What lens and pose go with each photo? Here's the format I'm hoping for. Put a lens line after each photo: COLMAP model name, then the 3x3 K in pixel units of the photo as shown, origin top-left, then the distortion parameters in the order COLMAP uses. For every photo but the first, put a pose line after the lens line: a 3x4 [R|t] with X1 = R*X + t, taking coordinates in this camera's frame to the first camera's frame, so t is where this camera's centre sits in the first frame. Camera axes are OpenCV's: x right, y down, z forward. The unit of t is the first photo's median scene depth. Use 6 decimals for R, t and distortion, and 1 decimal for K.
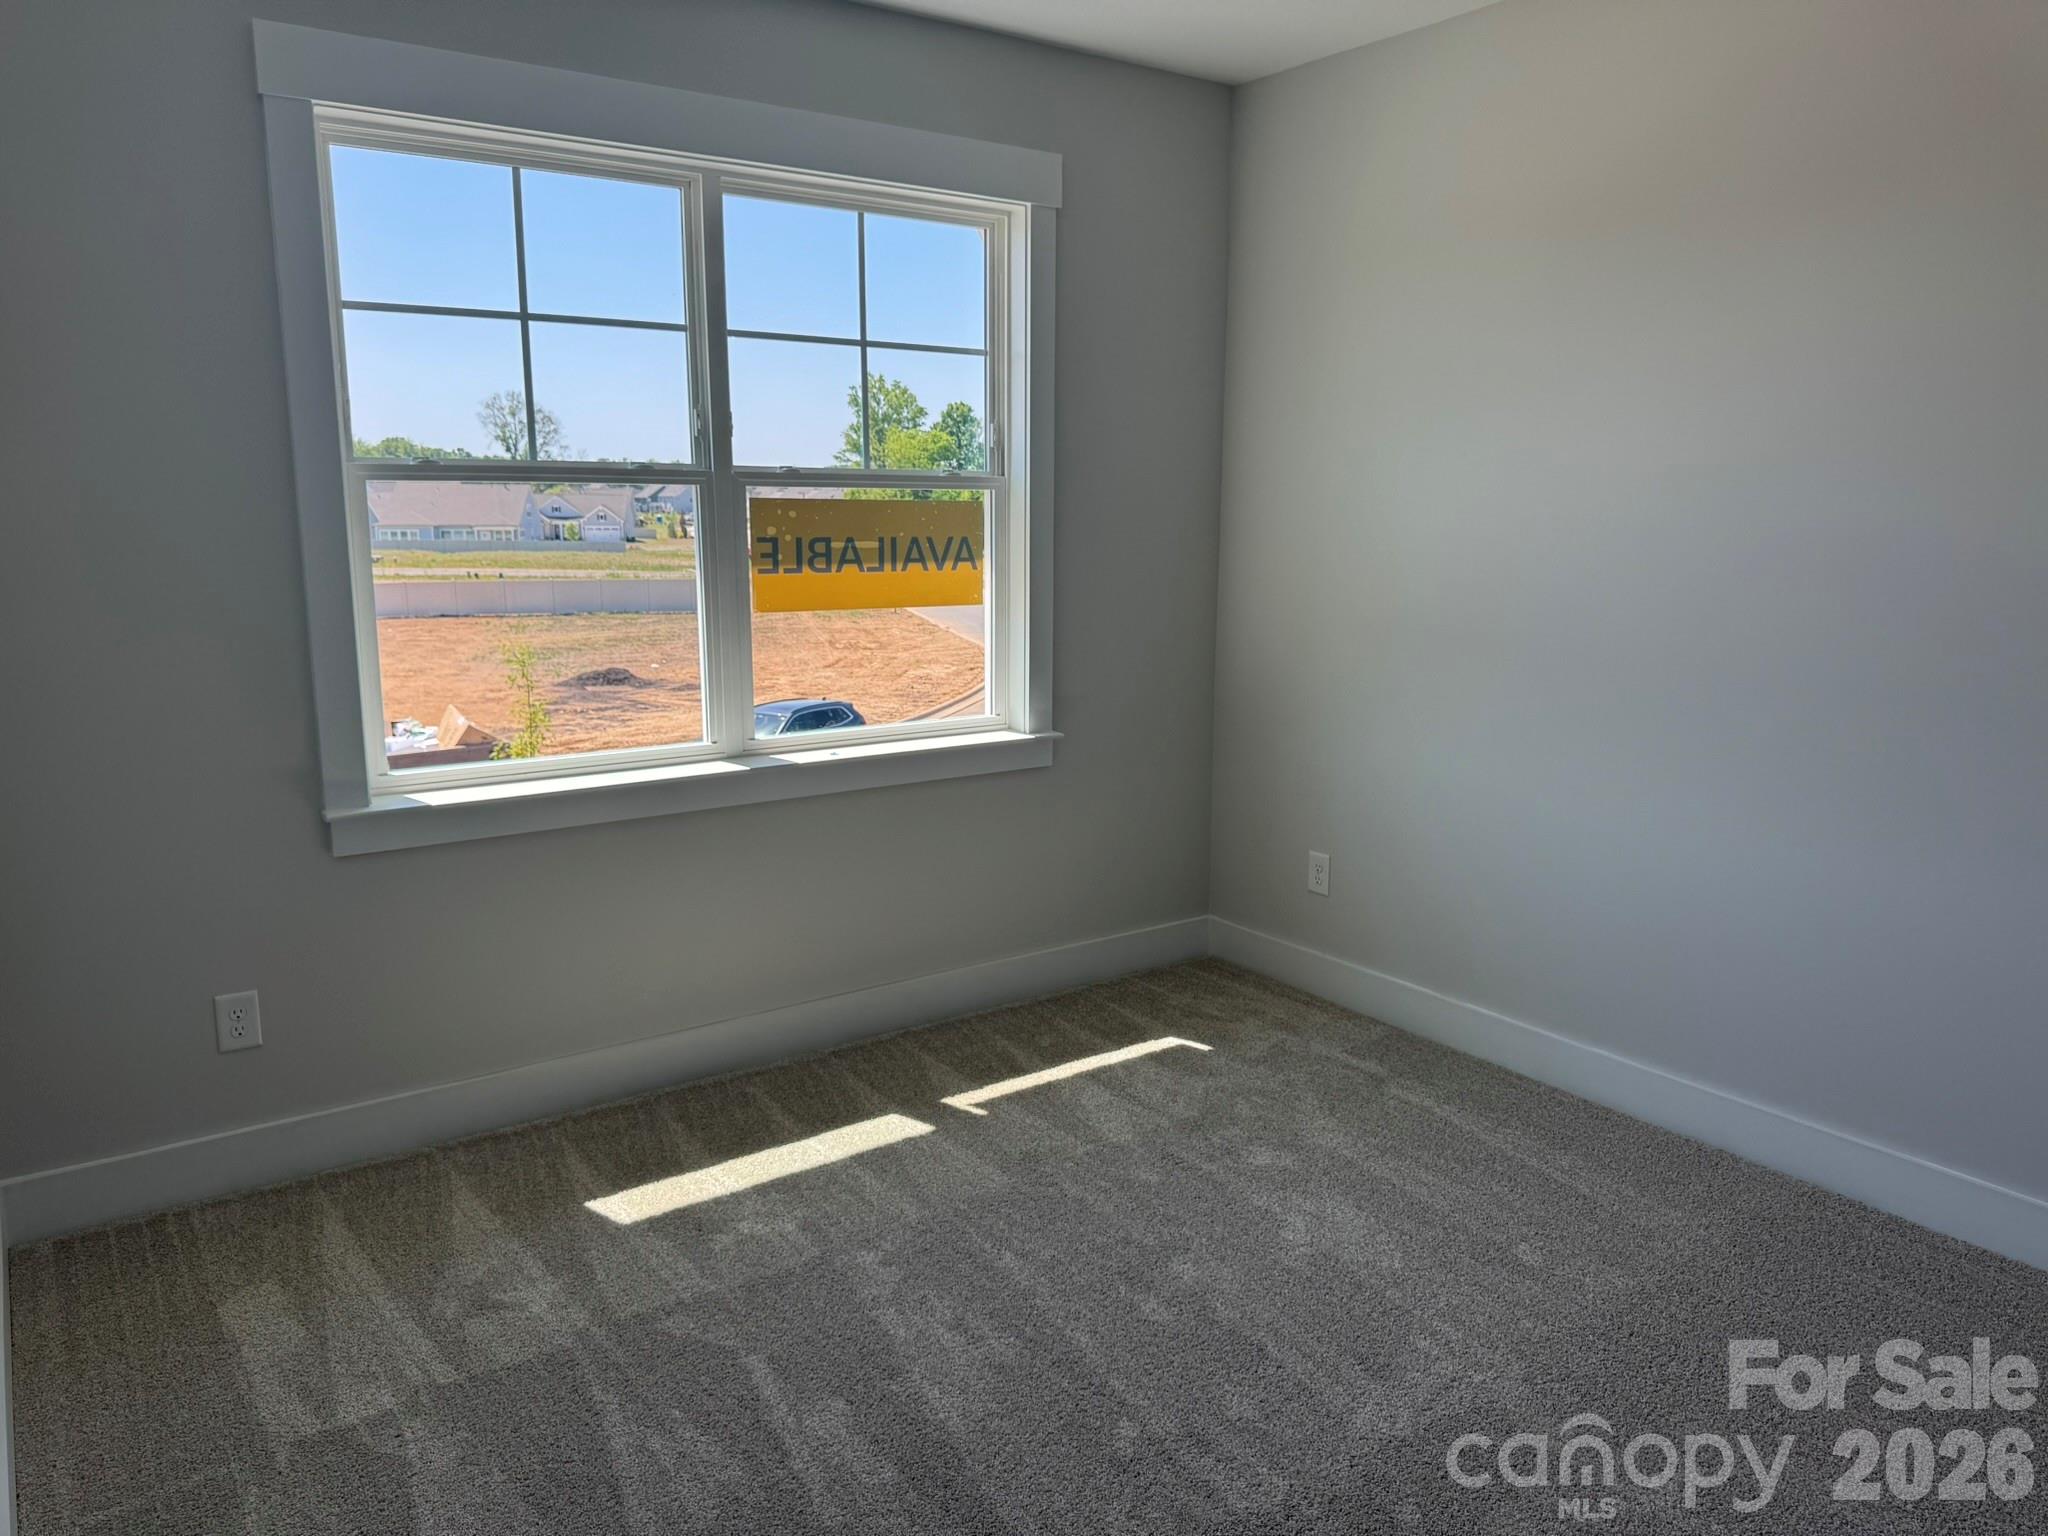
lens RADIAL K [[1431.4, 0, 1024.0], [0, 1431.4, 768.0], [0, 0, 1]] dist [0.077690, -0.004393]
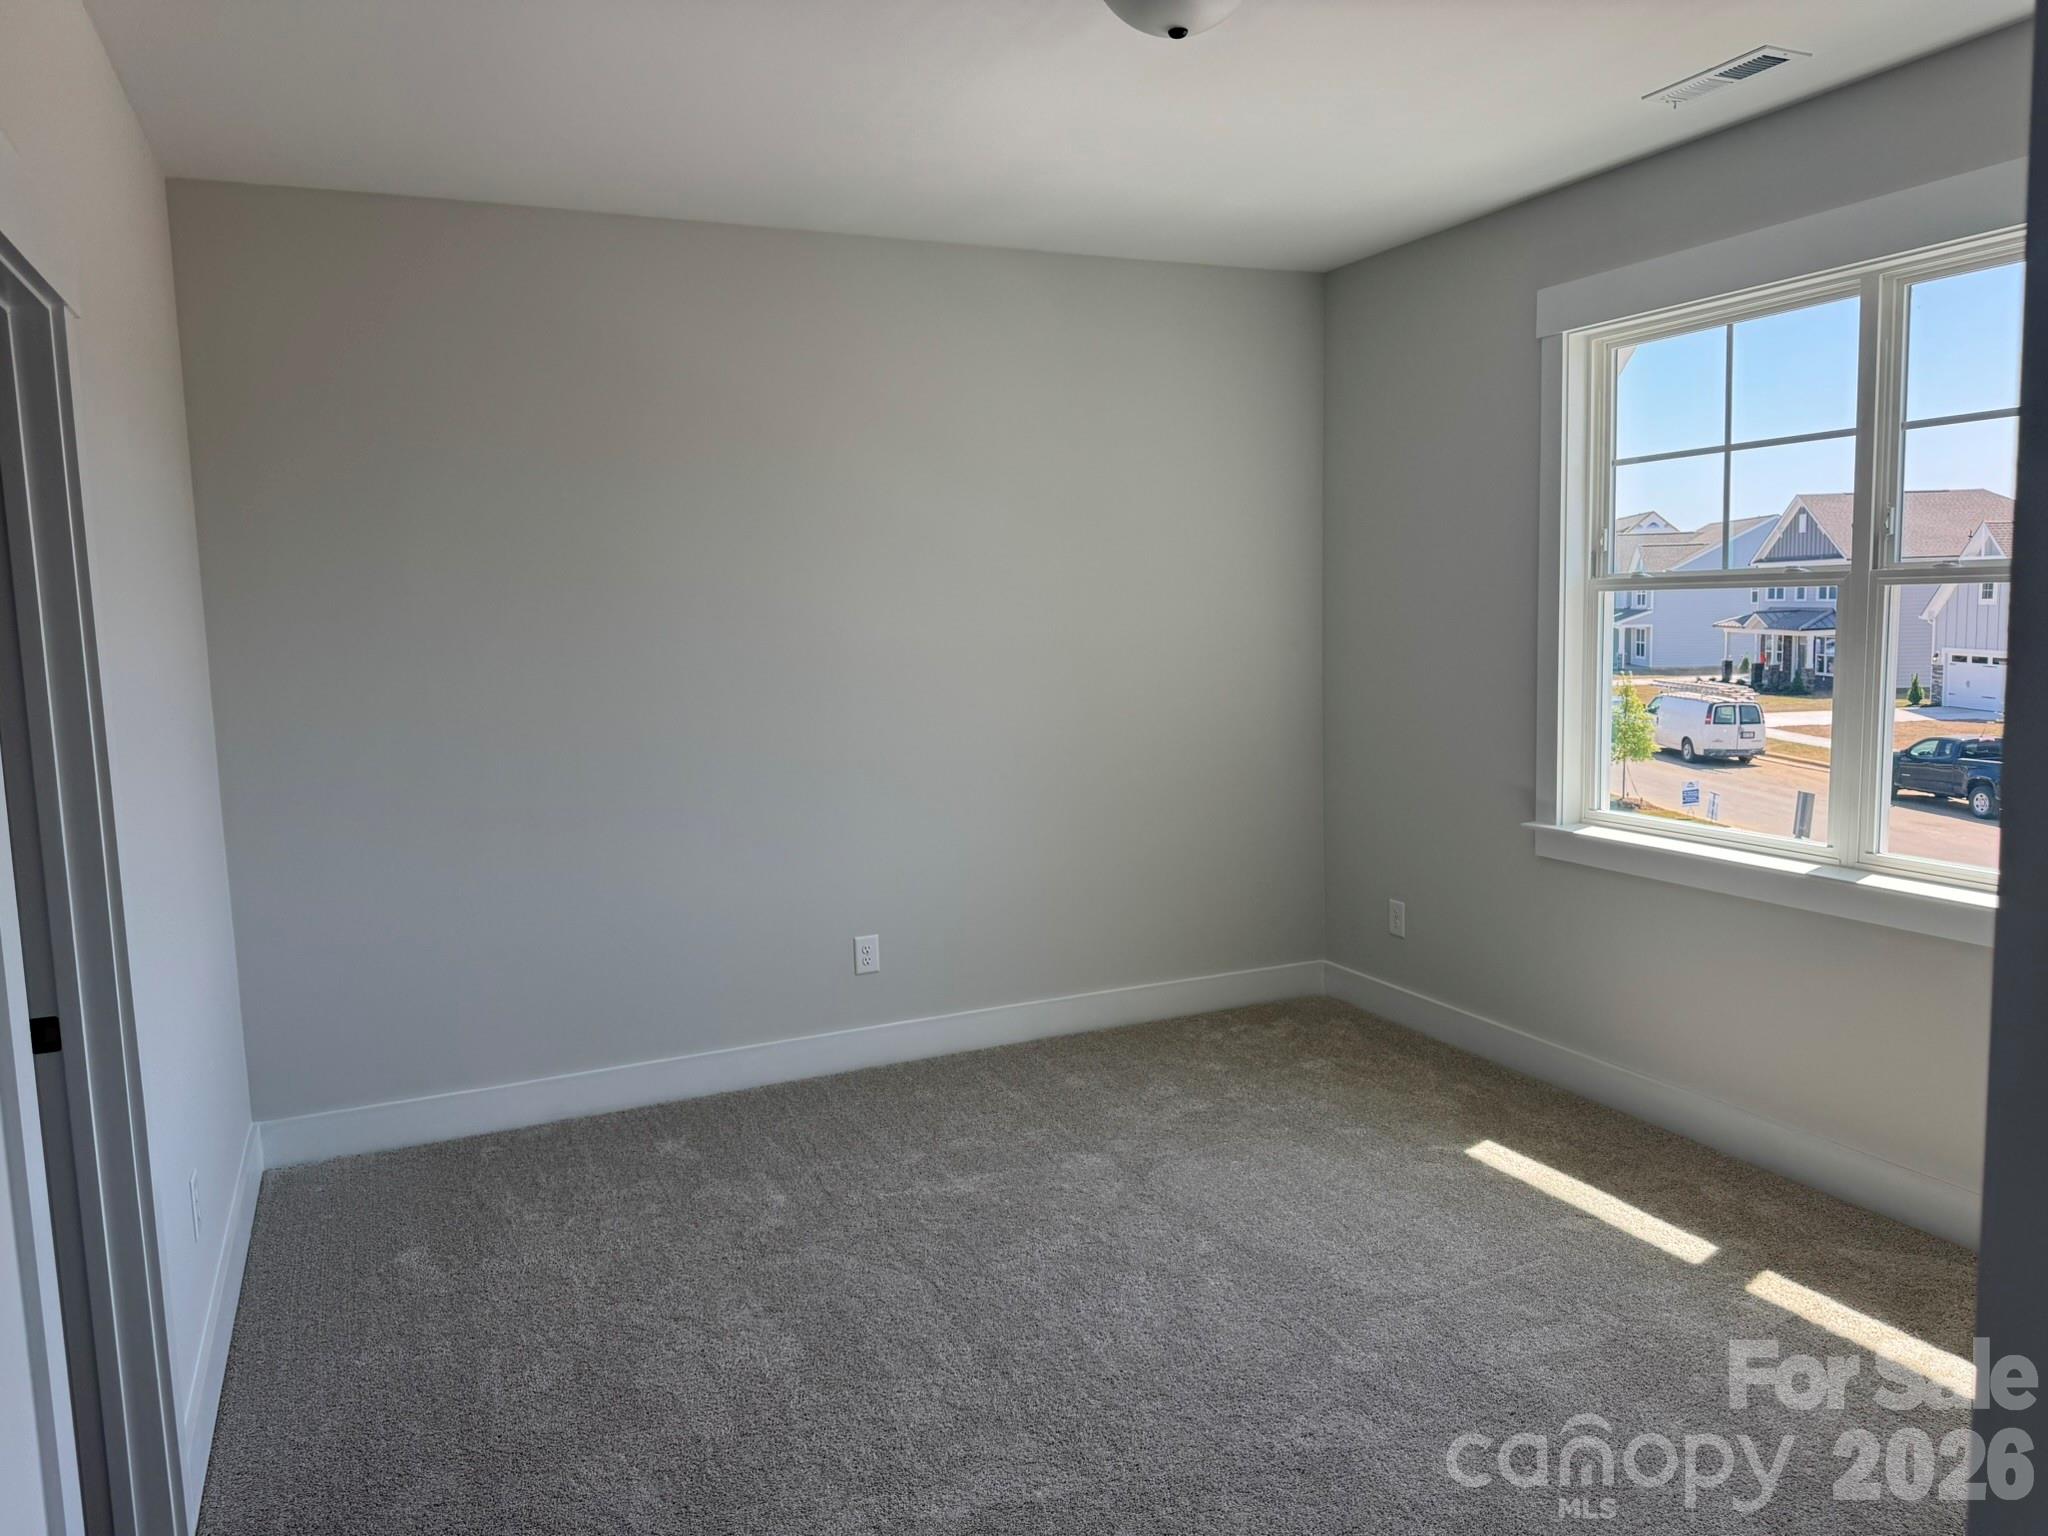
lens RADIAL K [[1431.4, 0, 1024.0], [0, 1431.4, 768.0], [0, 0, 1]] dist [0.077690, -0.004393]
pose [[-0.159759, 0.111846, -0.980800, 0.903952], [-0.177039, 0.974206, 0.139931, -0.119730], [0.971151, 0.195995, -0.135837, 0.639234]]
